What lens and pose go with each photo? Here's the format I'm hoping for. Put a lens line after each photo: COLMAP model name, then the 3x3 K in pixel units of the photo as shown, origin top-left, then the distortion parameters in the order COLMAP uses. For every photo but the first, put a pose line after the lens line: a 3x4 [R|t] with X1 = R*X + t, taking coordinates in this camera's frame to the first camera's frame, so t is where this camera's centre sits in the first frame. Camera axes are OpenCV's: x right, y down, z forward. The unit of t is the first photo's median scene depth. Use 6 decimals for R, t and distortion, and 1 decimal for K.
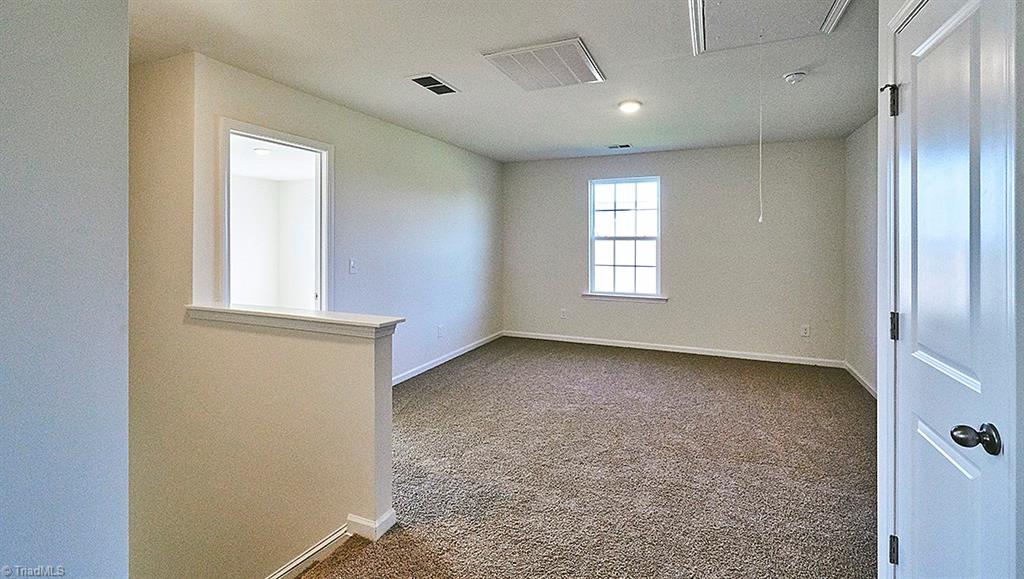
lens RADIAL K [[466.1, 0, 507.1], [0, 466.1, 238.3], [0, 0, 1]] dist [0.000909, 0.000009]
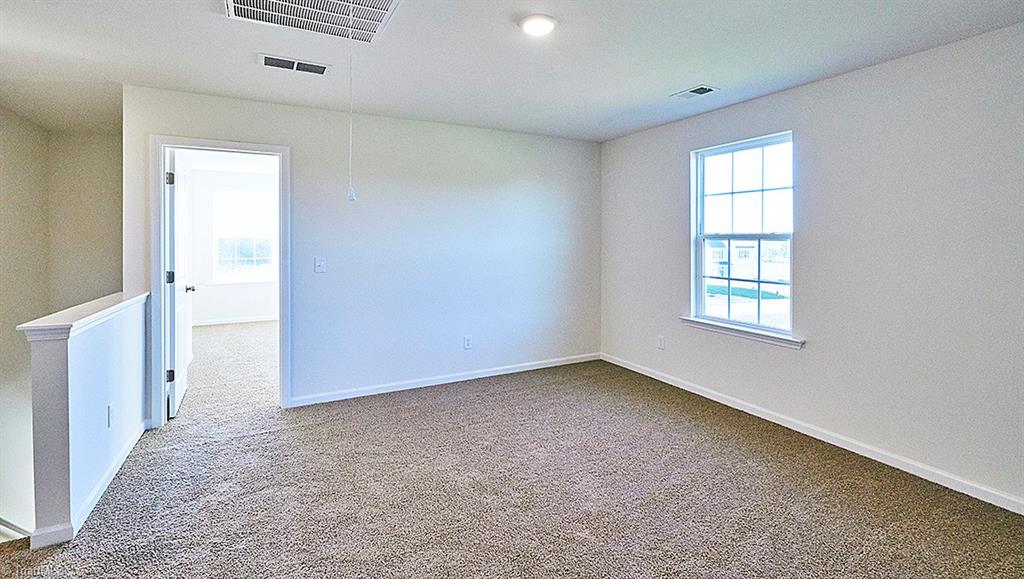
lens RADIAL K [[466.1, 0, 507.1], [0, 466.1, 238.3], [0, 0, 1]] dist [0.000909, 0.000009]
pose [[0.785038, 0.001966, -0.619445, 0.393191], [0.002022, 0.999982, 0.005736, -0.002106], [0.619445, -0.005756, 0.785019, 0.304593]]
